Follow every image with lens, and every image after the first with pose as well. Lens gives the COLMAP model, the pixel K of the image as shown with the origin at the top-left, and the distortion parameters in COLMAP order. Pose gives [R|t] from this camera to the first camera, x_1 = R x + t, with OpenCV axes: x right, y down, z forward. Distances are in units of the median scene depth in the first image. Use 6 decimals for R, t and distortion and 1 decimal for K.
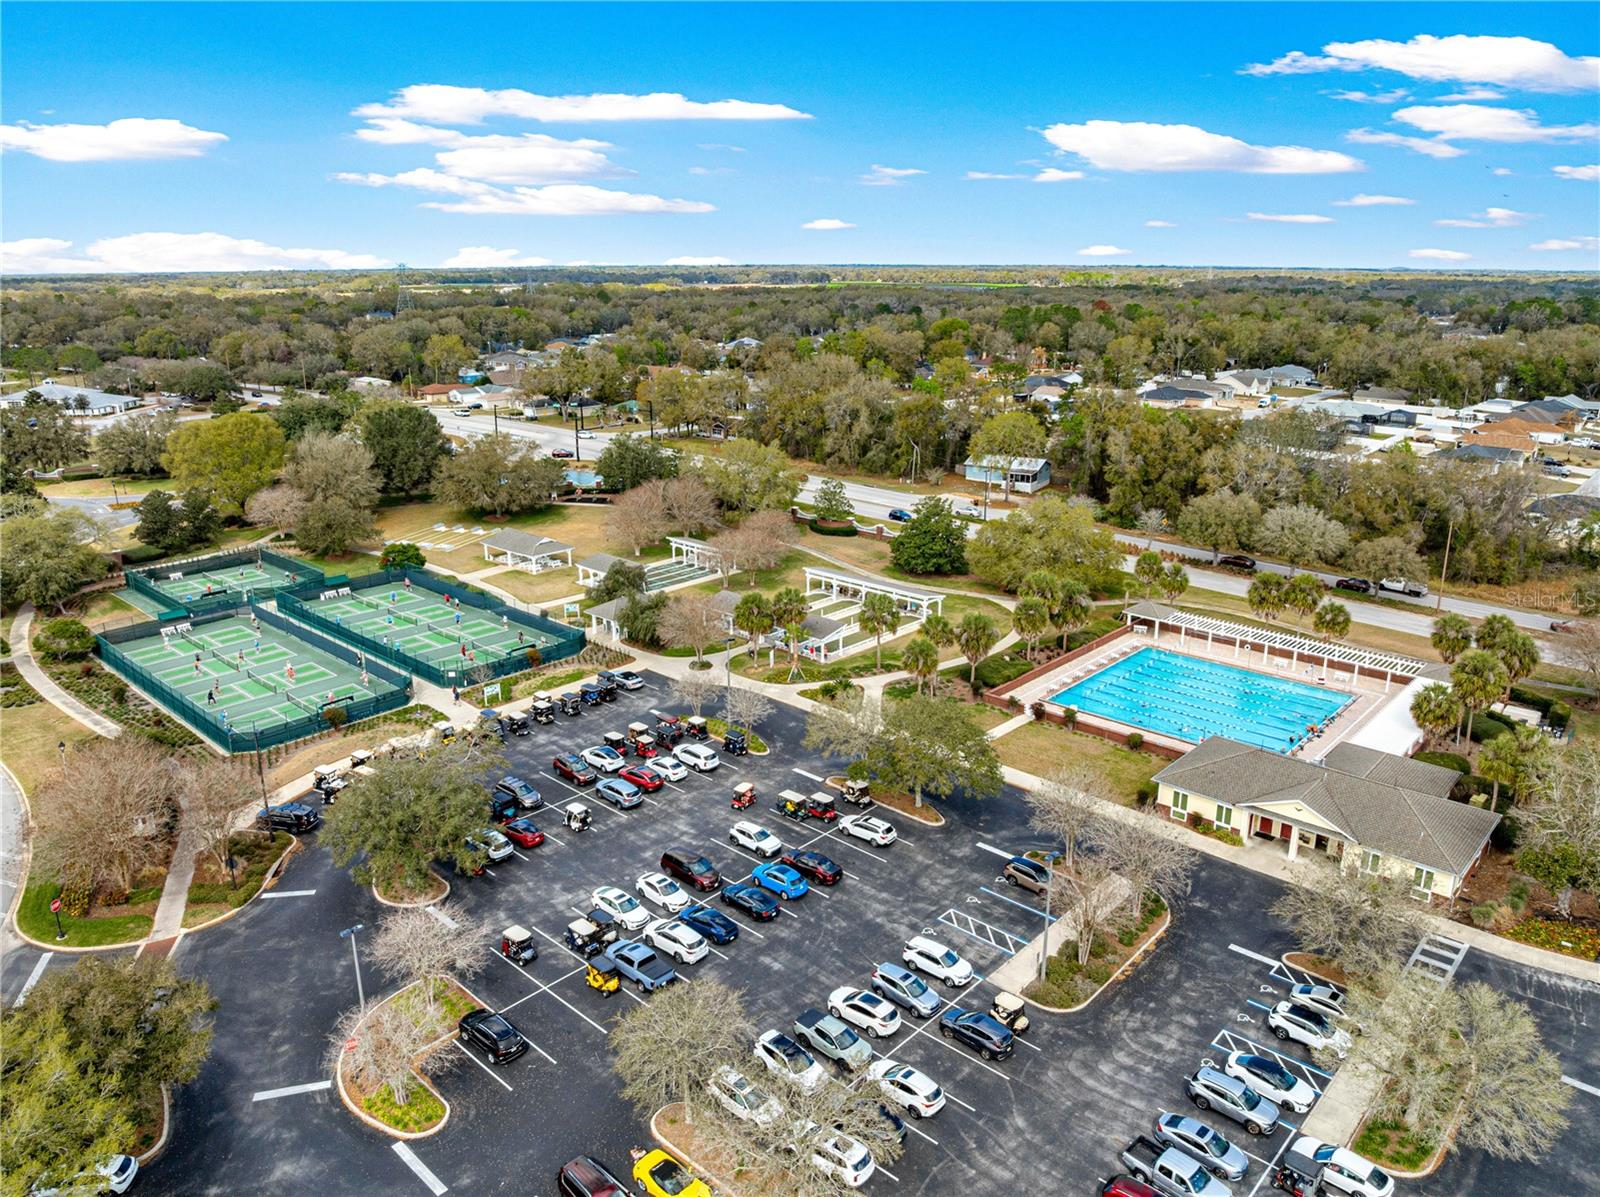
lens RADIAL K [[1119.4, 0, 800.0], [0, 1119.4, 598.5], [0, 0, 1]] dist [-0.076790, 0.045823]
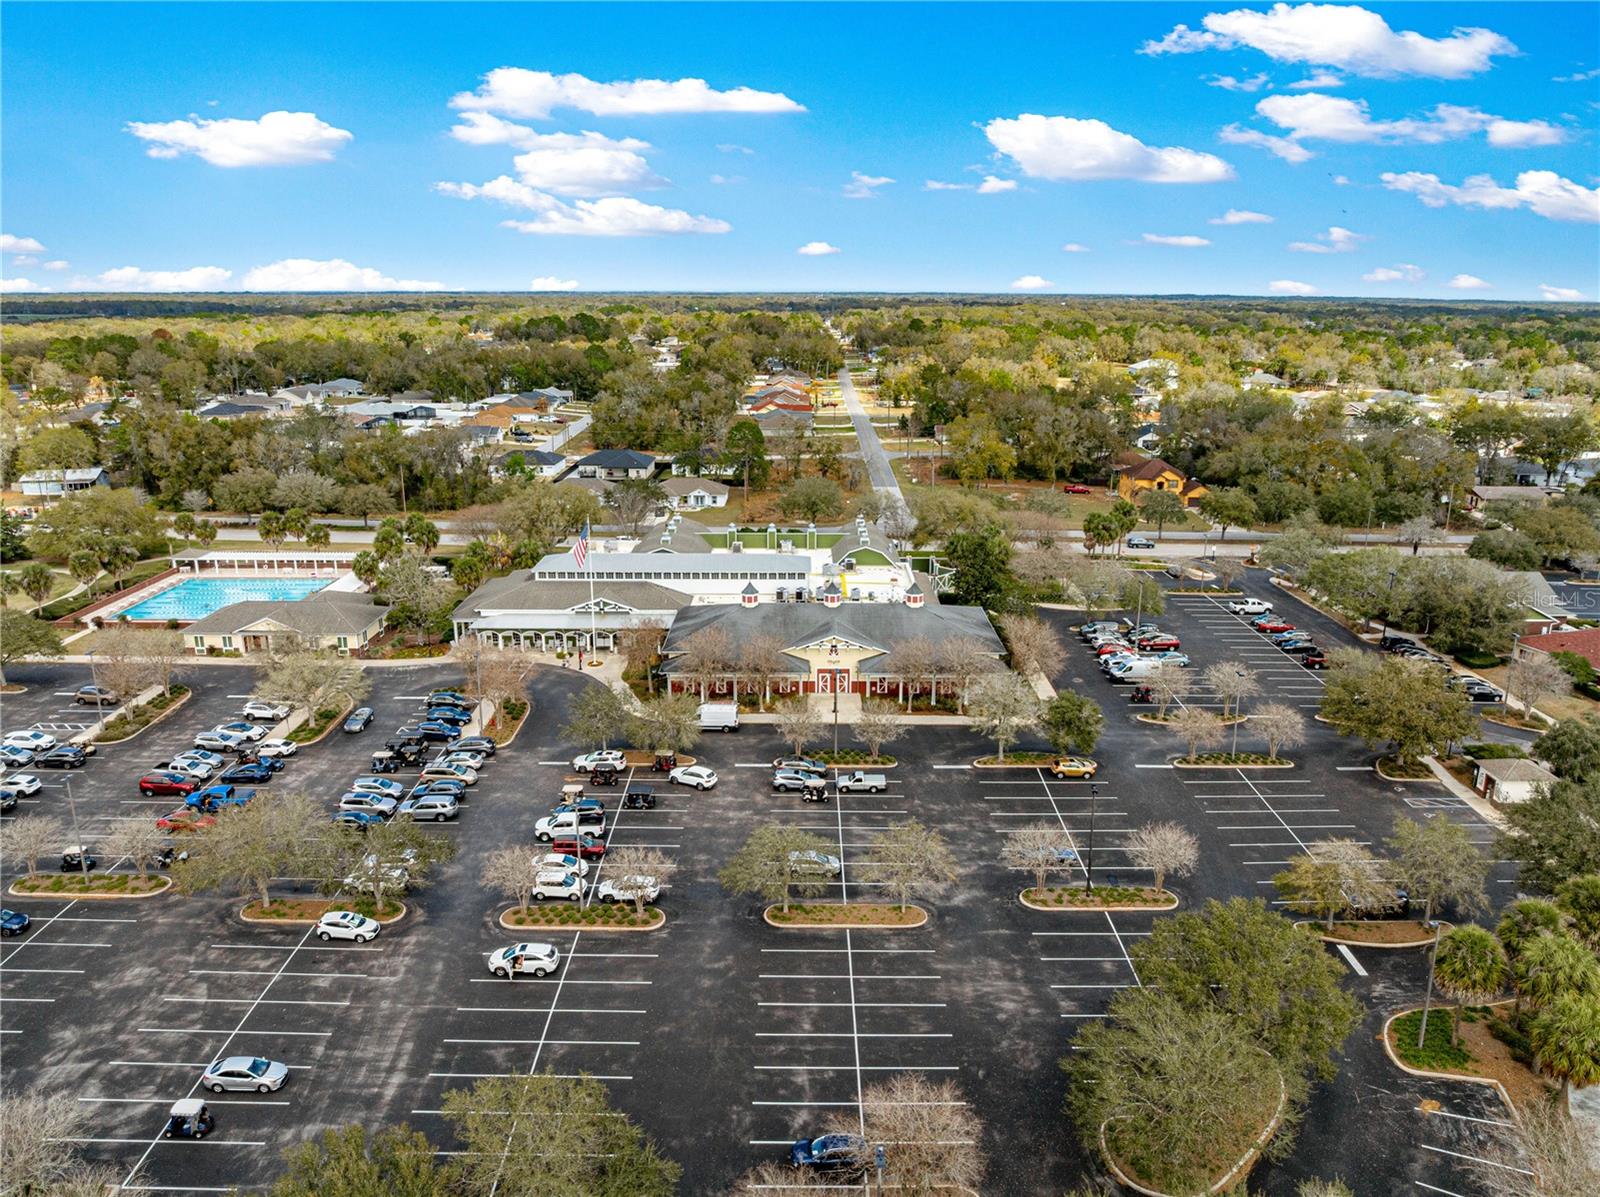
lens RADIAL K [[1119.4, 0, 800.0], [0, 1119.4, 598.5], [0, 0, 1]] dist [-0.076790, 0.045823]
pose [[0.728614, -0.173236, 0.662655, -0.024429], [0.187317, 0.981001, 0.050498, 0.091153], [-0.658813, 0.087333, 0.747221, -0.321500]]
